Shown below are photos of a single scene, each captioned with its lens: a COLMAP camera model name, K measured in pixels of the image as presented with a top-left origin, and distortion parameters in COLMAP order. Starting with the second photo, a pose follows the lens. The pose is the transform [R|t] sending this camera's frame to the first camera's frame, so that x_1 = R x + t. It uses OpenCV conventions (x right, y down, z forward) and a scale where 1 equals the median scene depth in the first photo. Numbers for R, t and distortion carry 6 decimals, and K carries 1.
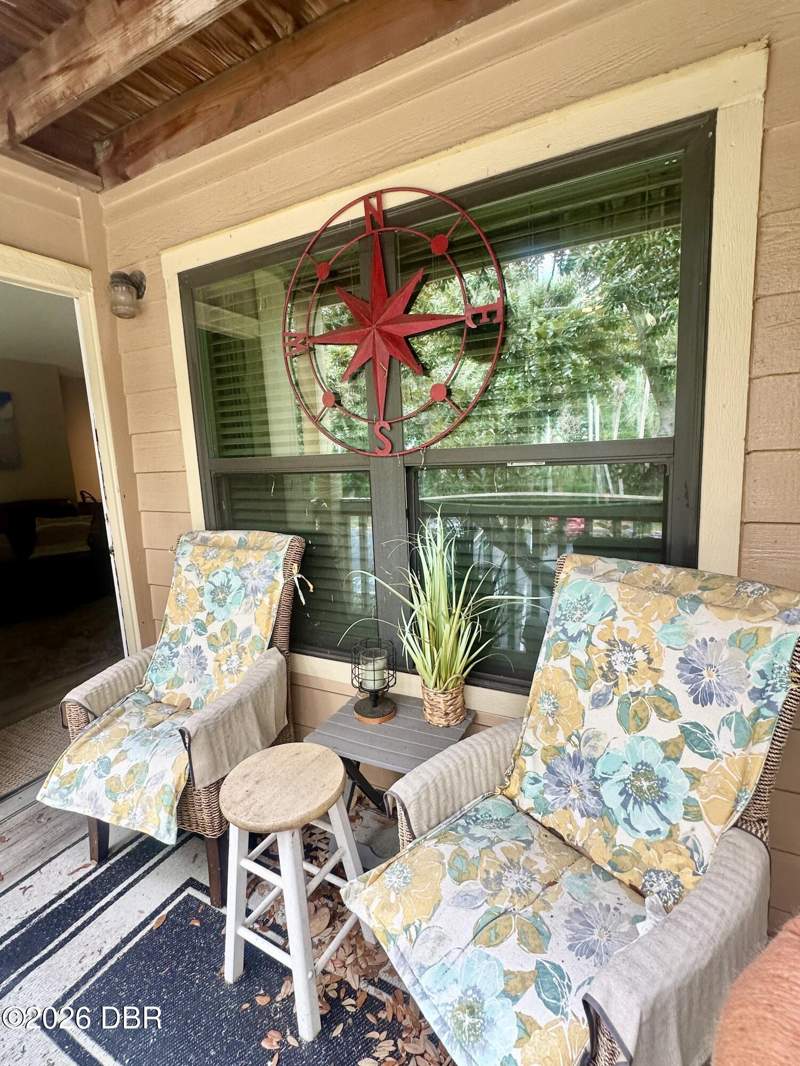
lens RADIAL K [[506.2, 0, 403.1], [0, 506.2, 532.3], [0, 0, 1]] dist [-0.004210, 0.001396]
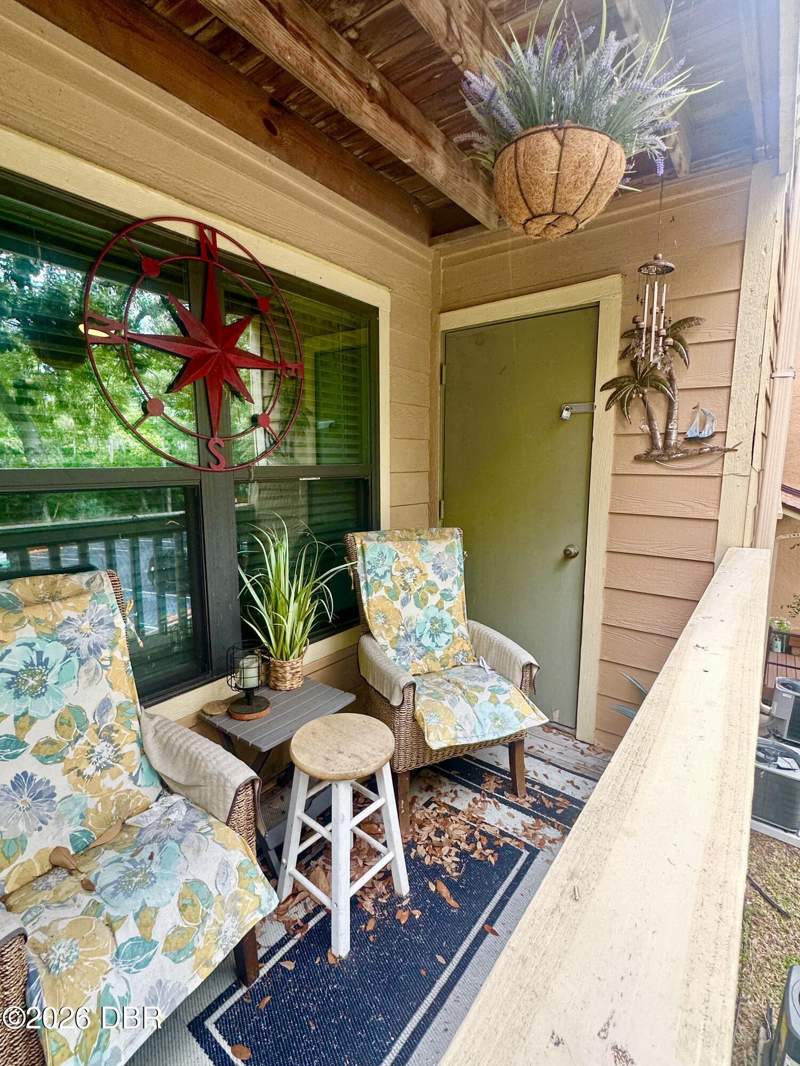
lens RADIAL K [[506.2, 0, 403.2], [0, 506.2, 531.9], [0, 0, 1]] dist [-0.004210, 0.001396]
pose [[0.153089, -0.097357, 0.983405, -1.352356], [0.143054, 0.986837, 0.075428, -0.065305], [-0.977803, 0.129133, 0.165001, 0.611620]]
